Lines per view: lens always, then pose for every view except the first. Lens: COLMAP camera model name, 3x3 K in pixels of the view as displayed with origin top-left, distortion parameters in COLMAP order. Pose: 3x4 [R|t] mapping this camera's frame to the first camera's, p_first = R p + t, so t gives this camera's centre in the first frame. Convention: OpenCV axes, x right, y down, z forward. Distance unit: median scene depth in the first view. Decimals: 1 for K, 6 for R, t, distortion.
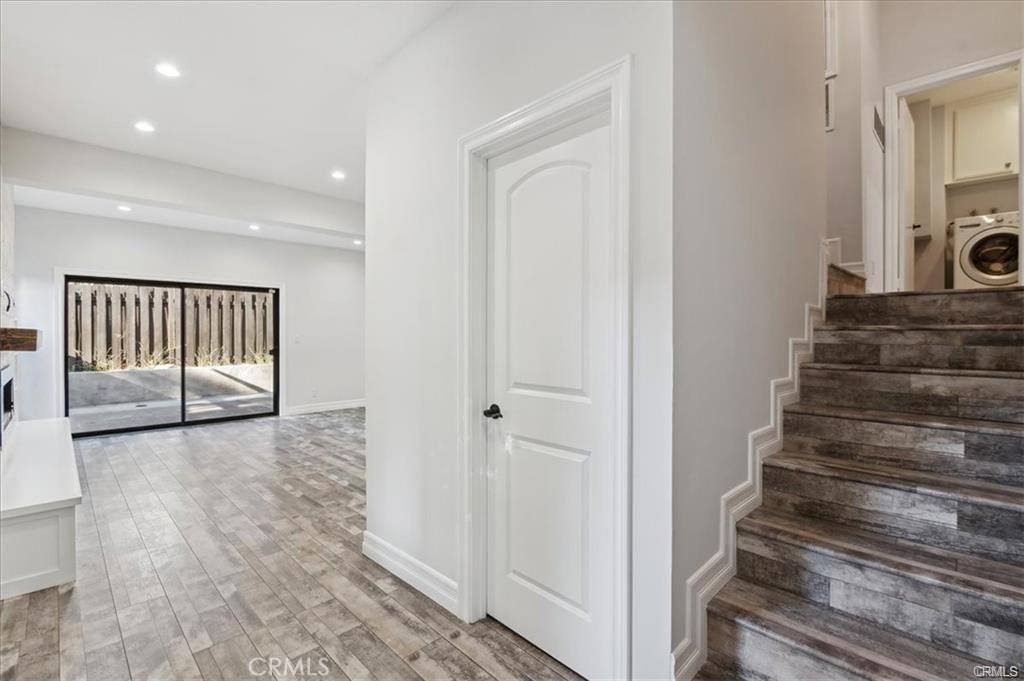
lens RADIAL K [[459.0, 0, 514.5], [0, 459.0, 338.9], [0, 0, 1]] dist [0.002592, -0.000597]
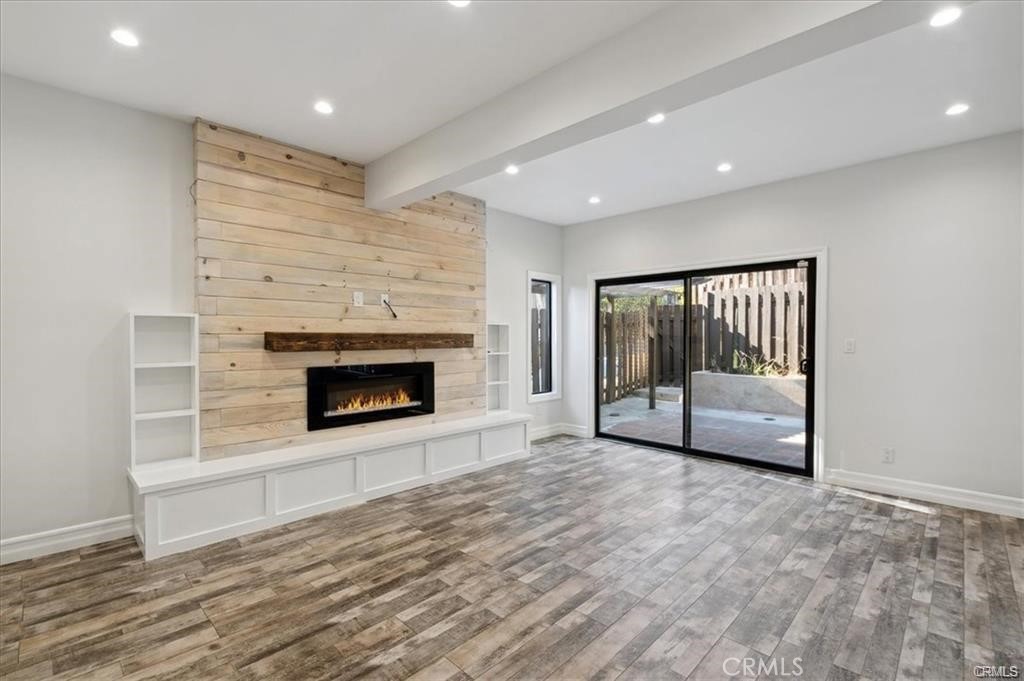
lens RADIAL K [[459.0, 0, 514.3], [0, 459.0, 338.9], [0, 0, 1]] dist [0.002592, -0.000597]
pose [[0.016149, 0.004966, -0.999857, 0.092268], [-0.009152, 0.999947, 0.004819, -0.012027], [0.999828, 0.009073, 0.016193, 1.052183]]
